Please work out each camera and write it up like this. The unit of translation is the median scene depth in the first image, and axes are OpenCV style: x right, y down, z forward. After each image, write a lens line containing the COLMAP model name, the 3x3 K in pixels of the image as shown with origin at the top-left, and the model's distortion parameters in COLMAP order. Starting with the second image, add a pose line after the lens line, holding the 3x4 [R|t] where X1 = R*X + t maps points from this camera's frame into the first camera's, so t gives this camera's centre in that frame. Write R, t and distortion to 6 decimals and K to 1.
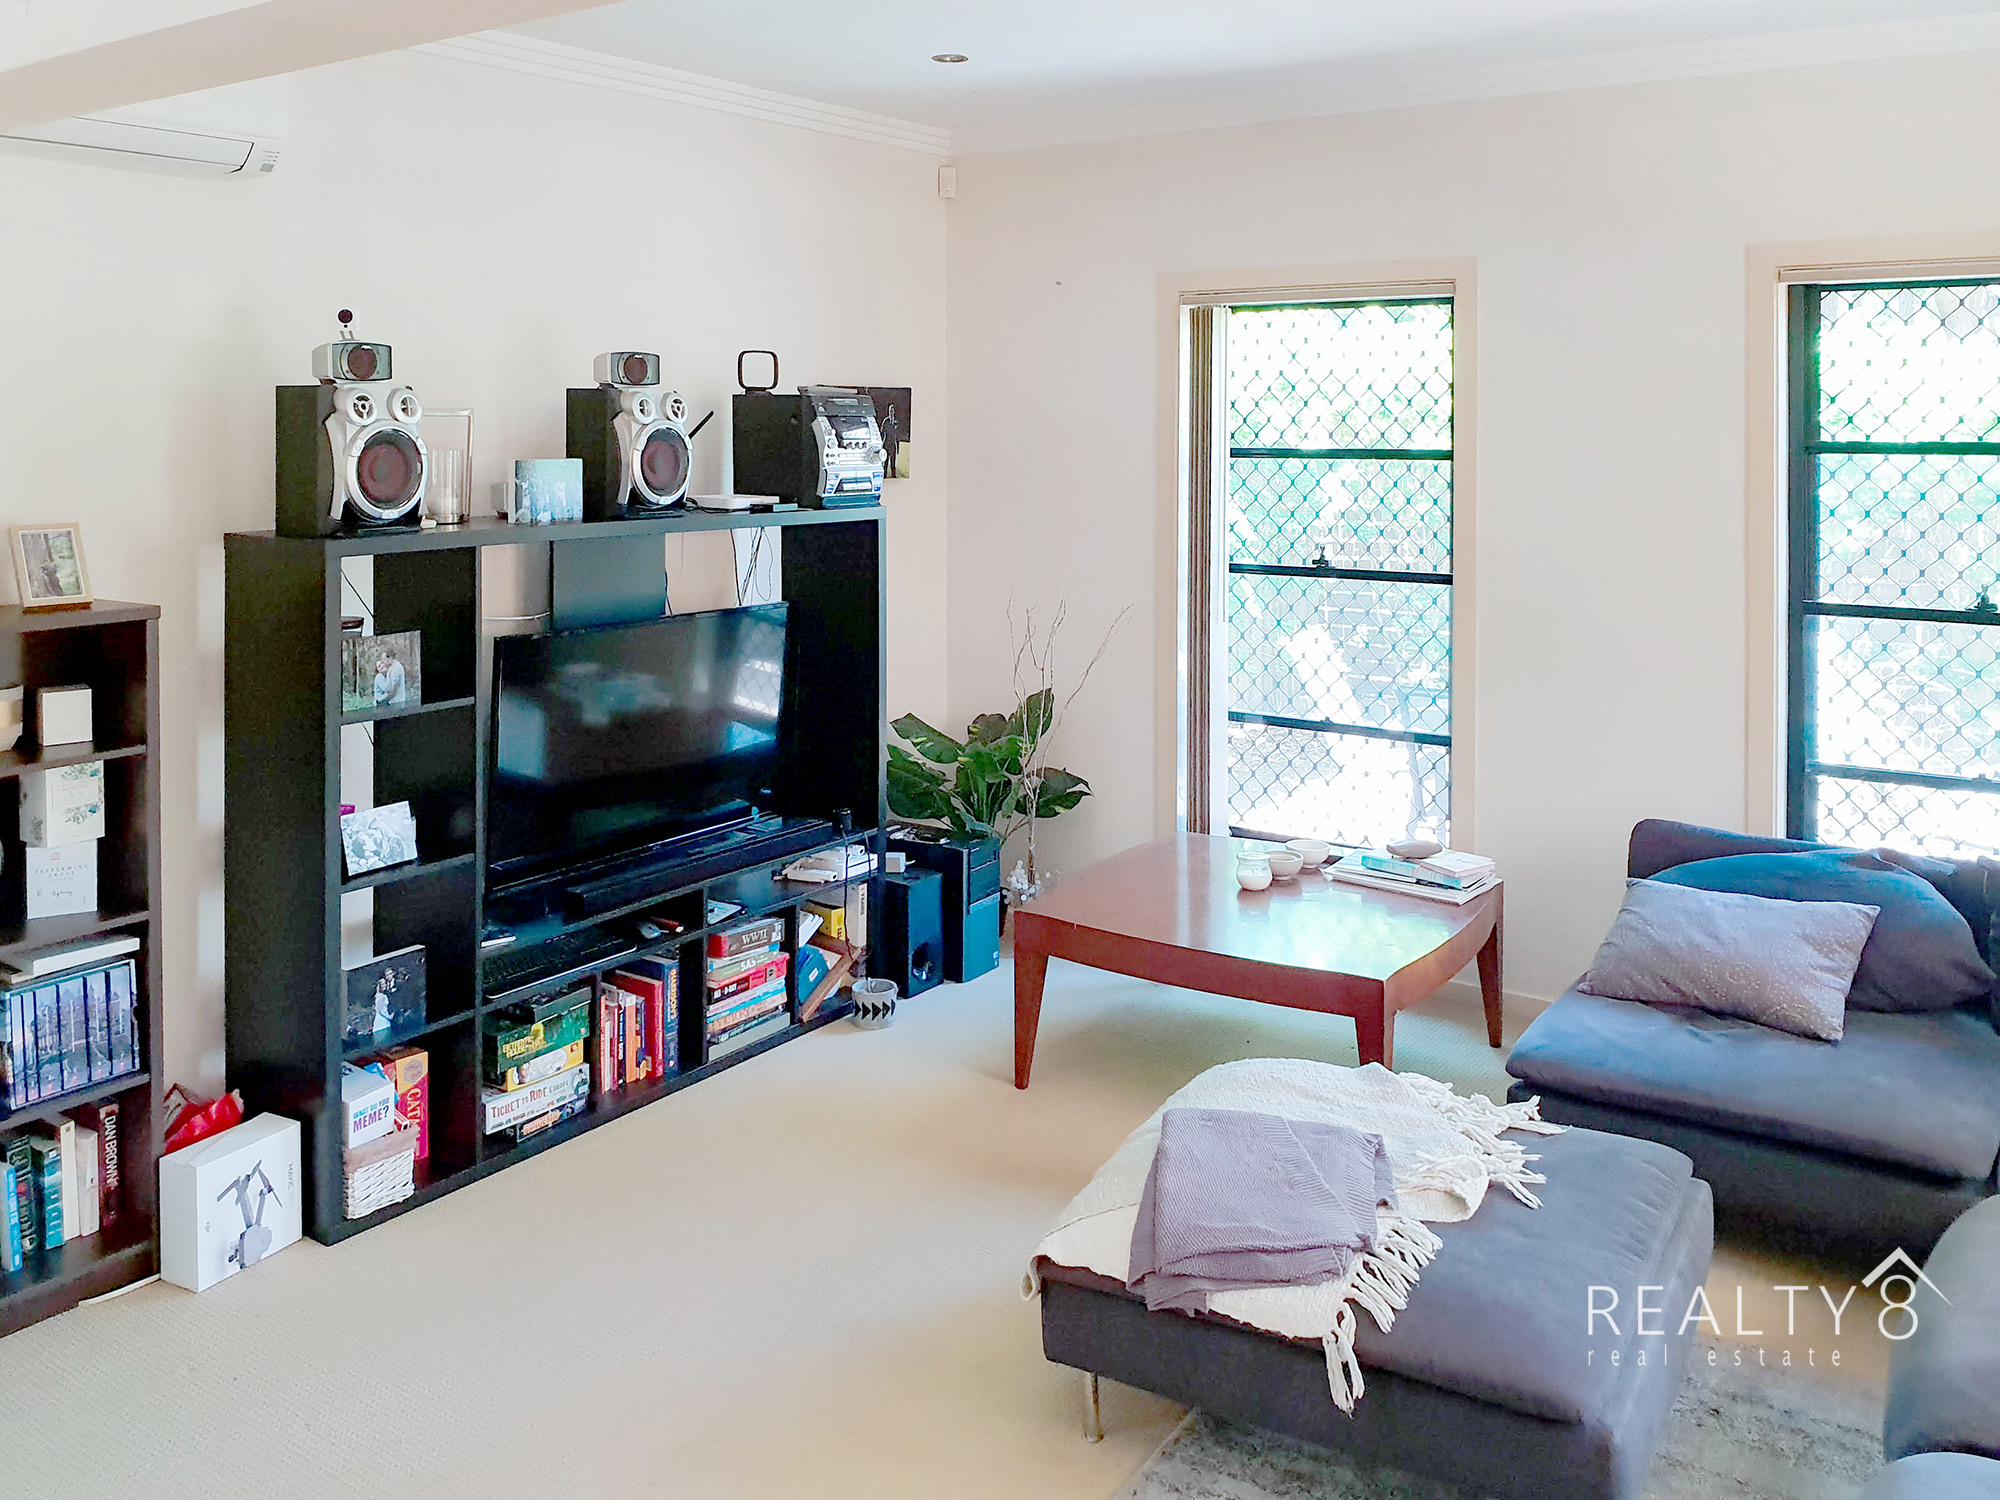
lens RADIAL K [[1683.9, 0, 1000.0], [0, 1683.9, 750.0], [0, 0, 1]] dist [-0.070753, -0.000284]
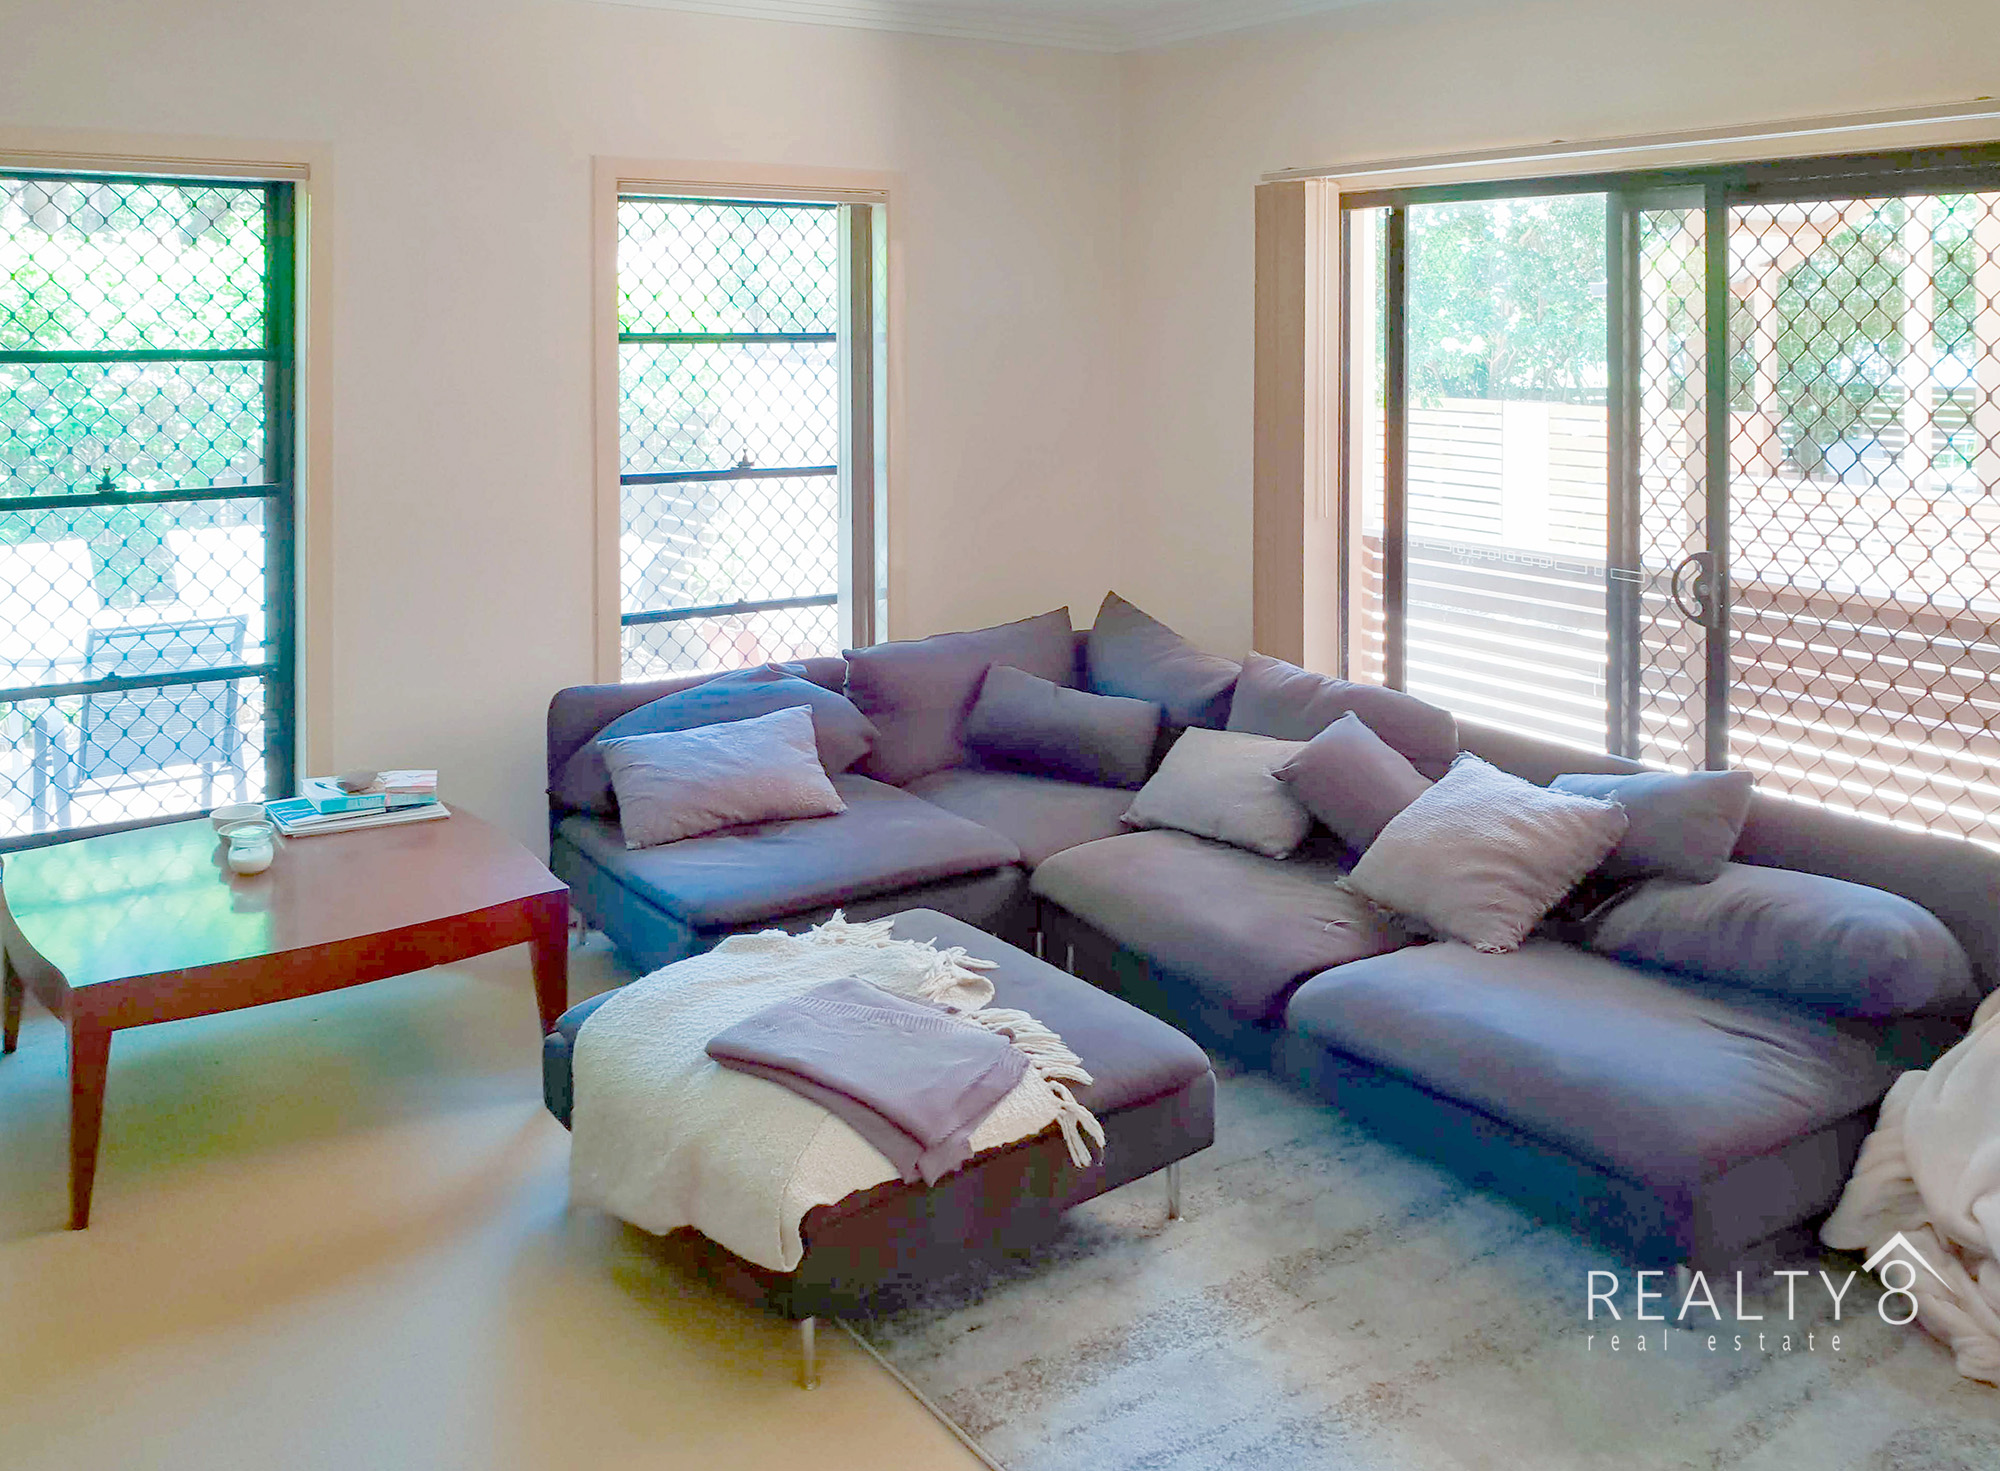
lens RADIAL K [[1637.7, 0, 999.2], [0, 1637.7, 632.7], [0, 0, 1]] dist [0.027987, -0.002116]
pose [[0.354608, -0.170447, 0.919348, -0.567390], [0.178245, 0.977536, 0.112482, -0.074854], [-0.917868, 0.123982, 0.377024, 0.405437]]
